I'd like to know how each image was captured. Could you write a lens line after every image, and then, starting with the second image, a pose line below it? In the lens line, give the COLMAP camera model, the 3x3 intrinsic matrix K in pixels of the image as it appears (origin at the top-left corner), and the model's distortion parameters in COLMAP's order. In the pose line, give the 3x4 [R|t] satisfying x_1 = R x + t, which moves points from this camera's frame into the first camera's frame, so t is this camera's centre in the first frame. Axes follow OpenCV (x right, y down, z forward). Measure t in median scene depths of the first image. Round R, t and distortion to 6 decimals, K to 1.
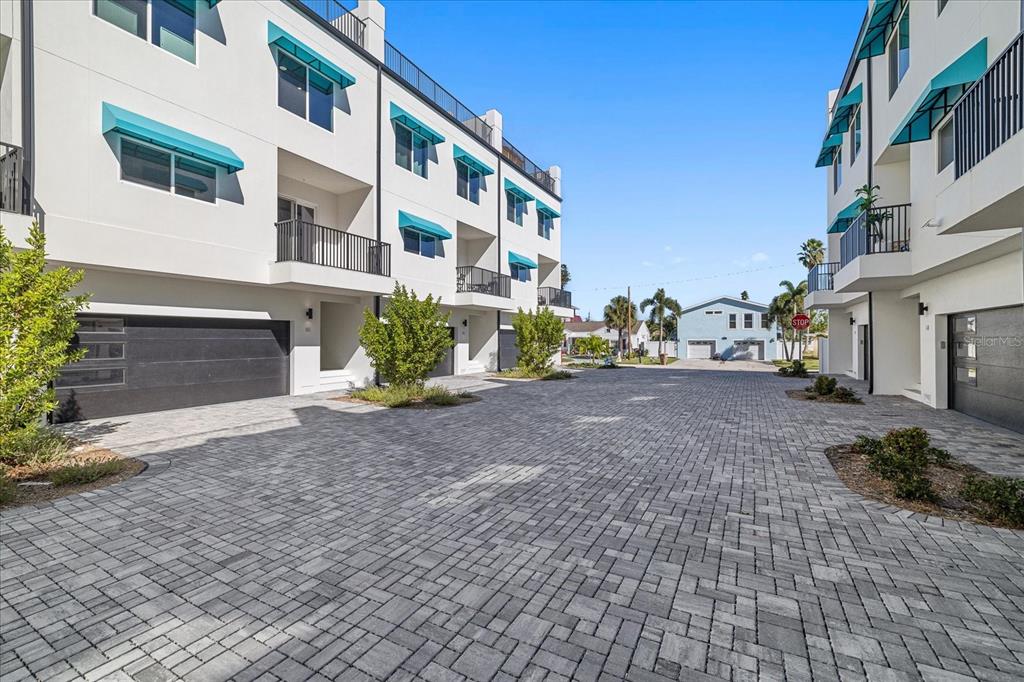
lens RADIAL K [[430.1, 0, 514.4], [0, 430.1, 337.2], [0, 0, 1]] dist [0.001810, -0.000465]
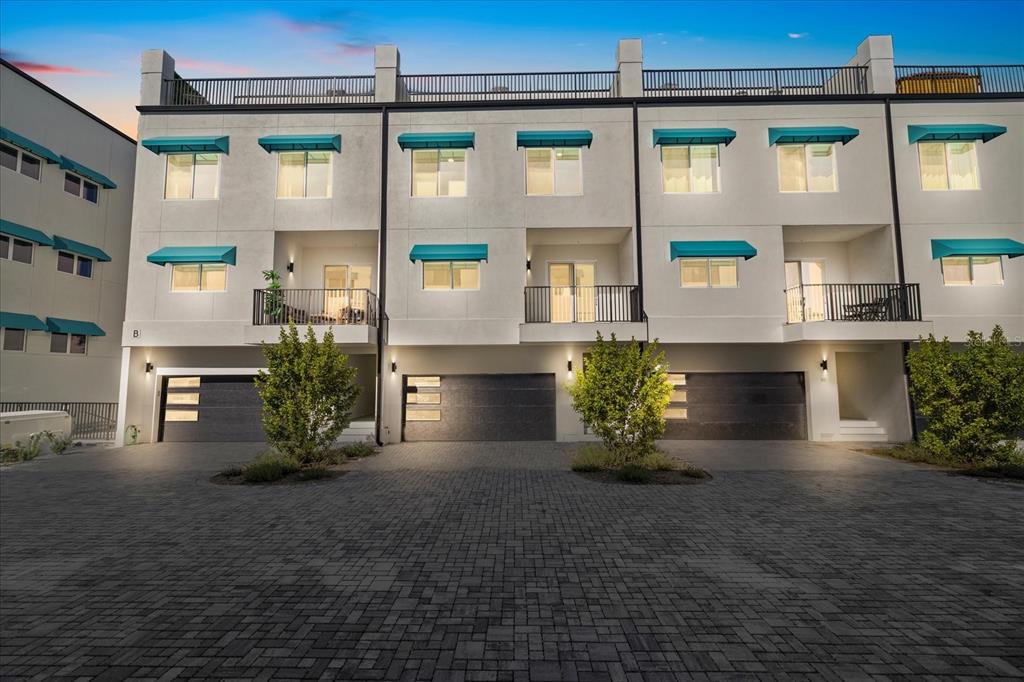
lens RADIAL K [[430.1, 0, 511.8], [0, 430.1, 343.9], [0, 0, 1]] dist [0.001810, -0.000465]
pose [[0.466364, -0.064561, -0.882234, 1.015892], [0.008264, 0.997608, -0.068635, -0.094808], [0.884554, 0.024718, 0.465782, 0.925631]]
